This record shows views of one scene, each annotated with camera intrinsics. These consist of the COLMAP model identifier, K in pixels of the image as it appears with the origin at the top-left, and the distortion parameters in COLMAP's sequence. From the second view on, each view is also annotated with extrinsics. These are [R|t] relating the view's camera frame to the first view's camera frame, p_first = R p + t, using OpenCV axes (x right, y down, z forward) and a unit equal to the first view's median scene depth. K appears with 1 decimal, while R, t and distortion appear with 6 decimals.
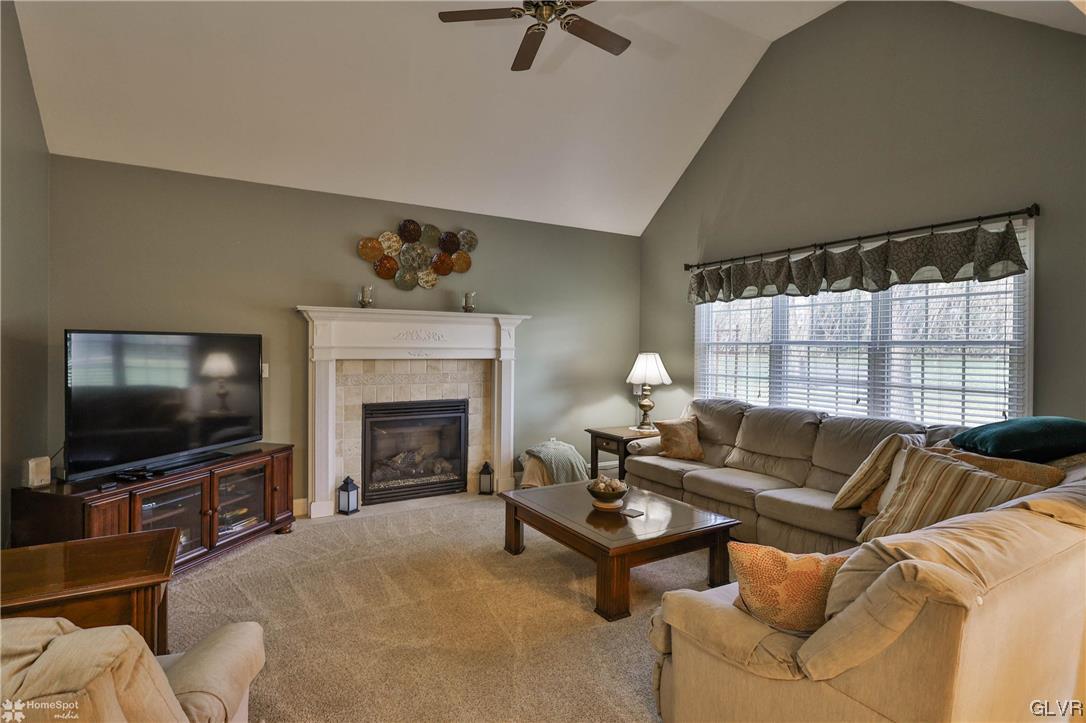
lens RADIAL K [[535.8, 0, 529.9], [0, 535.8, 350.5], [0, 0, 1]] dist [0.000192, -0.000088]
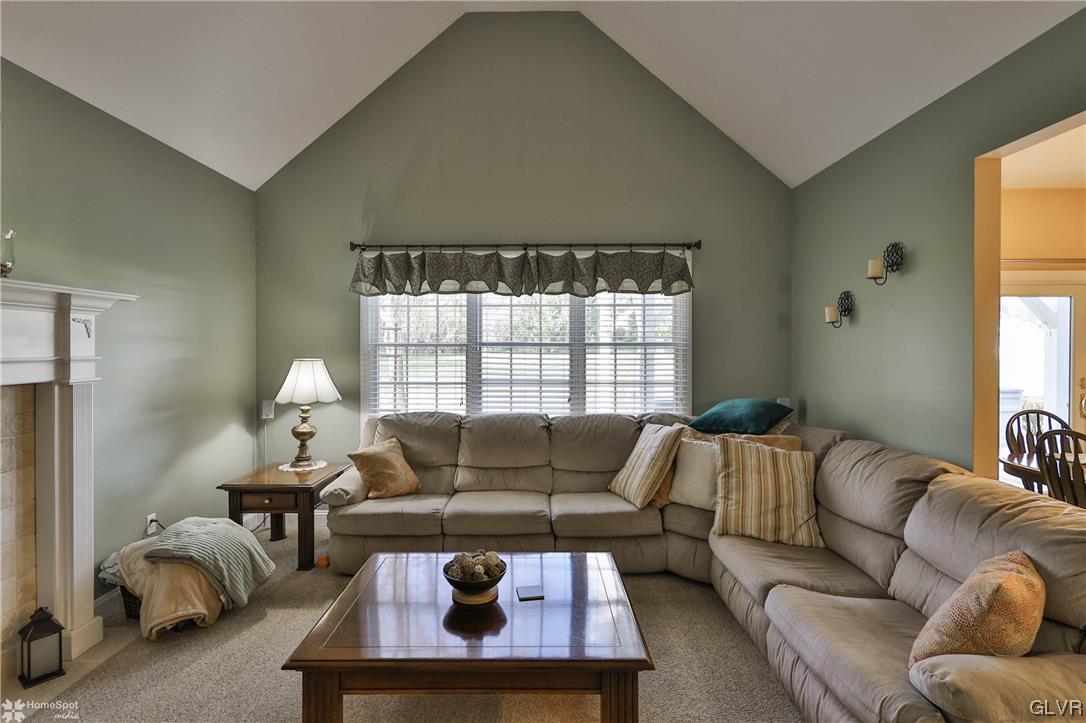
lens RADIAL K [[529.5, 0, 526.5], [0, 529.5, 356.3], [0, 0, 1]] dist [-0.001848, -0.000043]
pose [[0.515757, -0.023973, 0.856400, -0.266631], [0.011996, 0.999713, 0.020760, -0.011546], [-0.856651, -0.000434, 0.515896, 0.445624]]
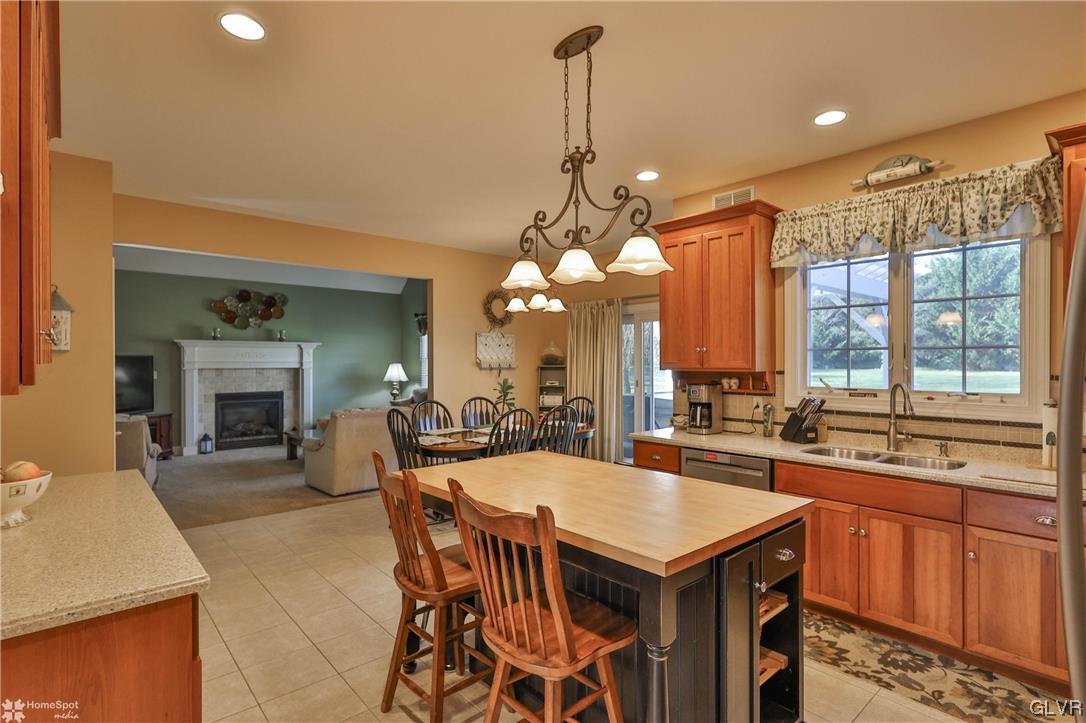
lens RADIAL K [[535.5, 0, 541.6], [0, 535.5, 362.8], [0, 0, 1]] dist [-0.000131, -0.000108]
pose [[0.981541, -0.009683, 0.191004, 0.410388], [0.010365, 0.999943, -0.002571, 0.013058], [-0.190969, 0.004503, 0.981586, -0.946243]]
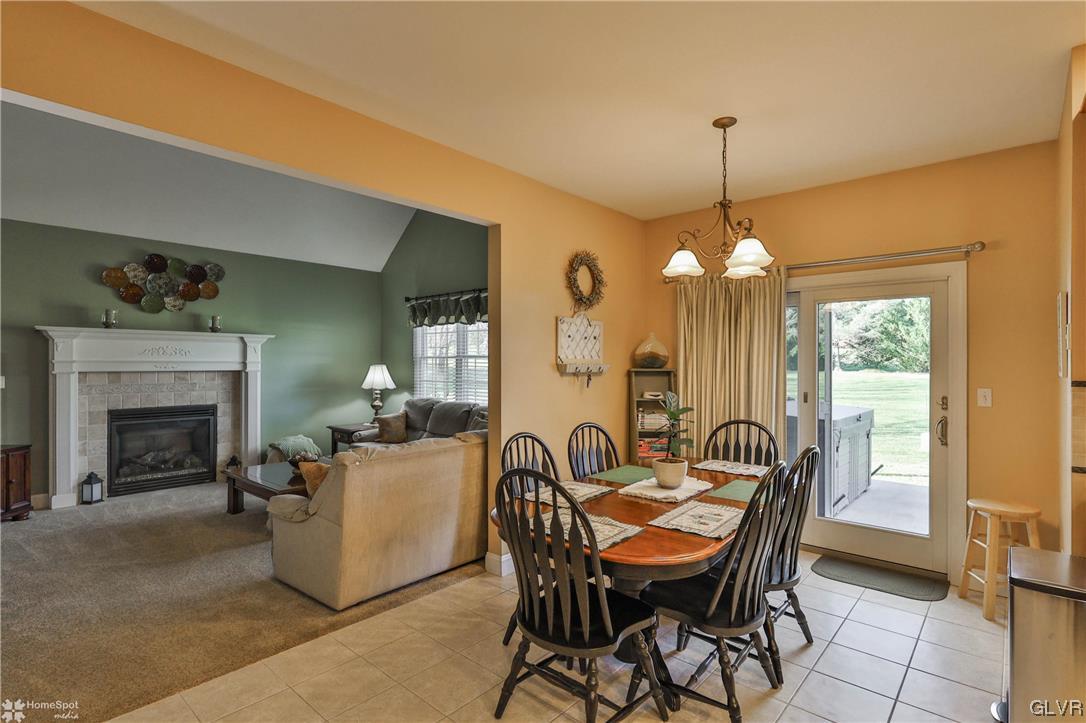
lens RADIAL K [[530.8, 0, 534.1], [0, 530.8, 362.6], [0, 0, 1]] dist [0.003366, 0.000292]
pose [[0.952577, -0.005872, 0.304242, 0.218190], [0.007203, 0.999969, -0.003253, 0.006927], [-0.304214, 0.005290, 0.952589, -0.383337]]
